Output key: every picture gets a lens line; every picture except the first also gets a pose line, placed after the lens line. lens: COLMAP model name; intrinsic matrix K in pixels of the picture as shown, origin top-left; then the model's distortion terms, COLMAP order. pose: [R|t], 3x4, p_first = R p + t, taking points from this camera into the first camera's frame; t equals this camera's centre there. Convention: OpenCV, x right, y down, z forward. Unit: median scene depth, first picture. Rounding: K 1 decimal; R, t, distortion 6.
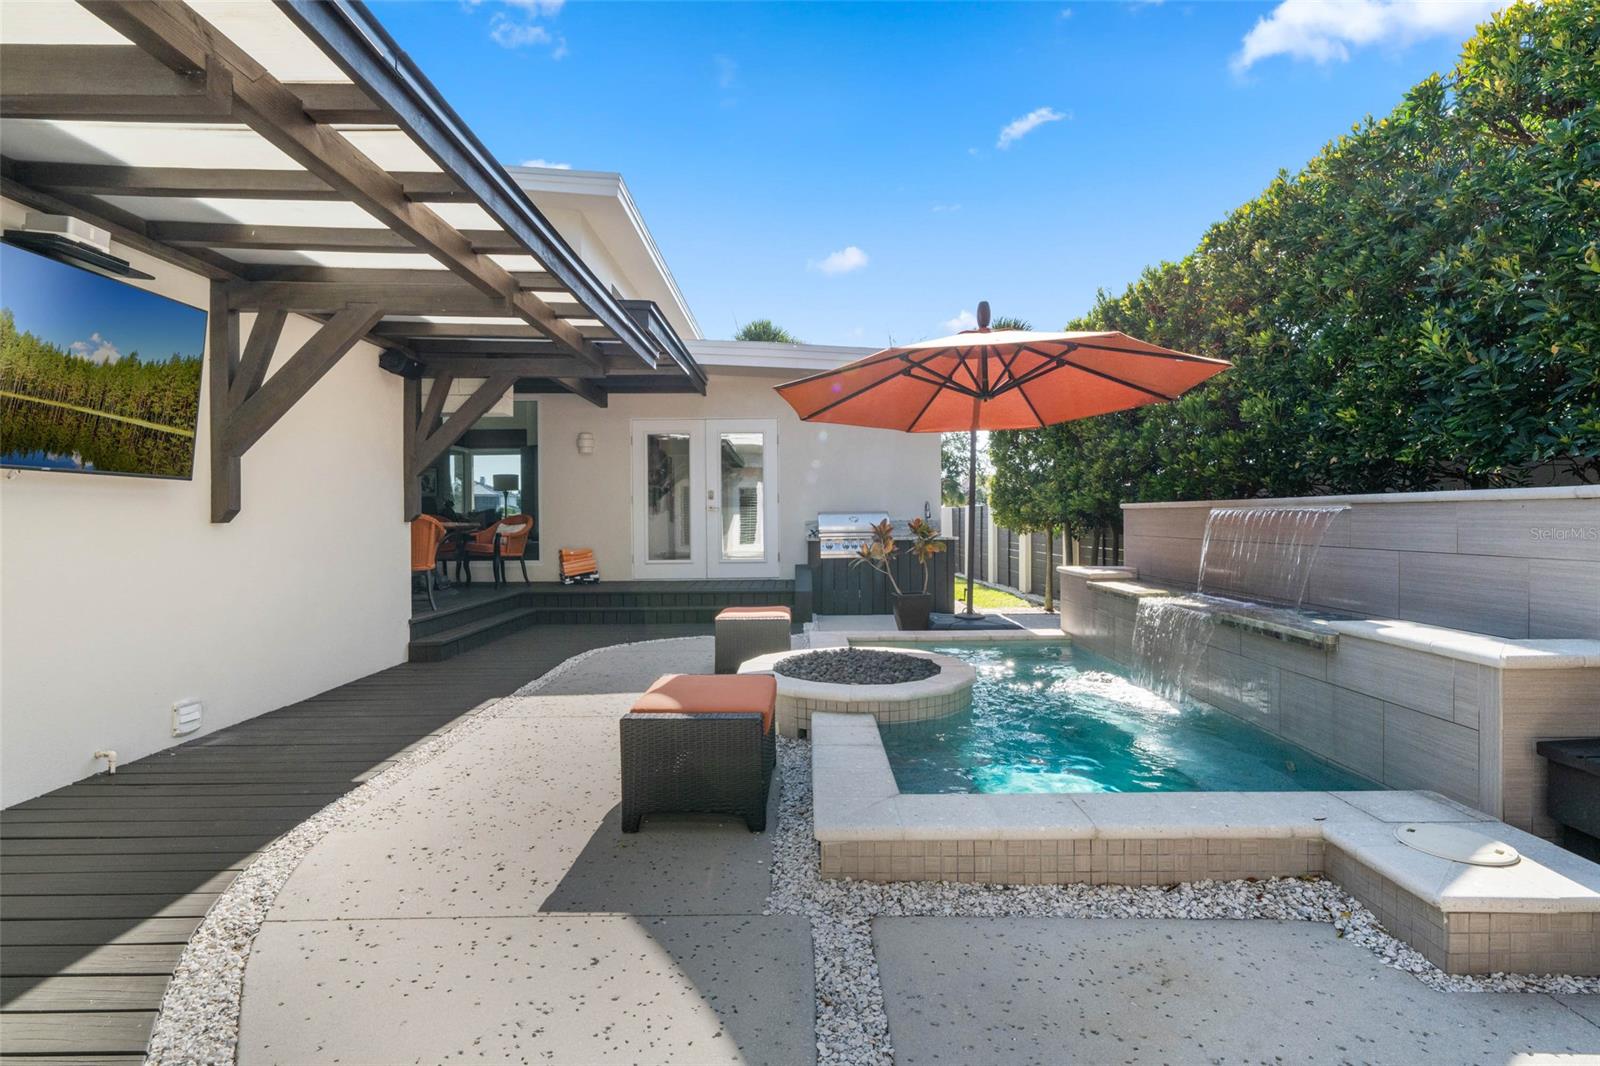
lens RADIAL K [[768.5, 0, 800.0], [0, 768.5, 533.0], [0, 0, 1]] dist [-0.005013, -0.000587]
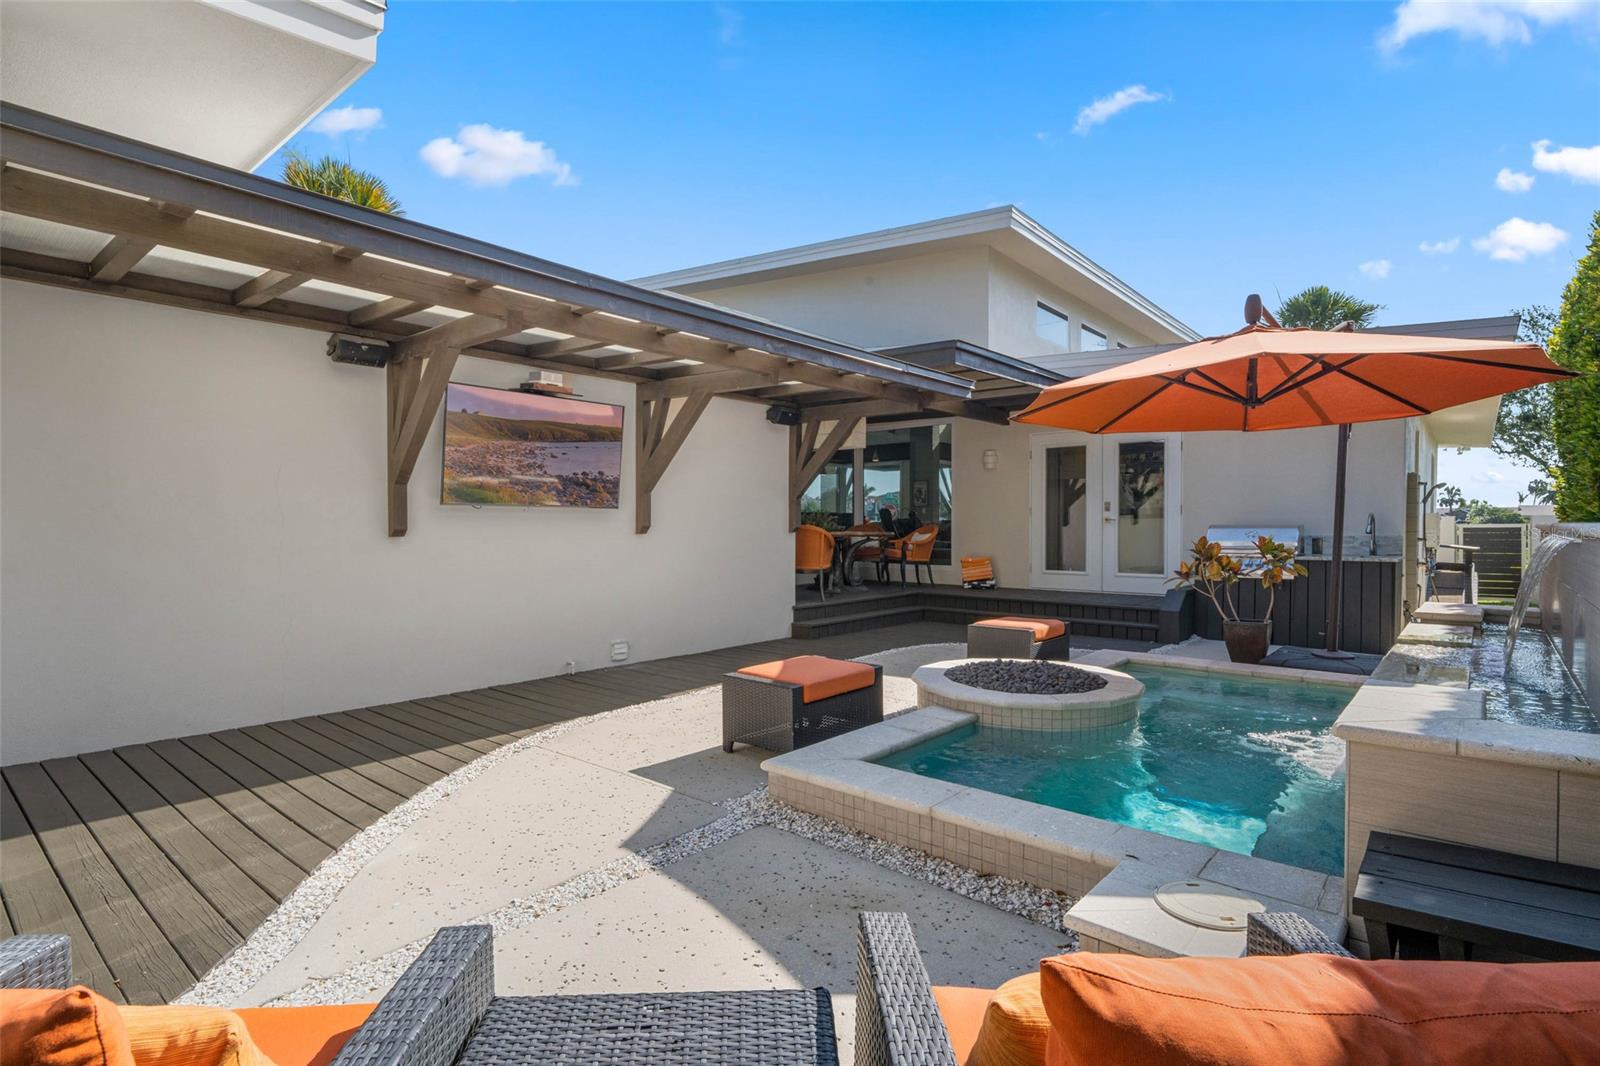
lens RADIAL K [[790.3, 0, 800.0], [0, 790.3, 533.0], [0, 0, 1]] dist [-0.002524, -0.000223]
pose [[0.757769, 0.016769, -0.652307, 0.390182], [-0.019996, 0.999797, 0.002473, -0.016450], [0.652216, 0.011170, 0.757951, -0.027487]]
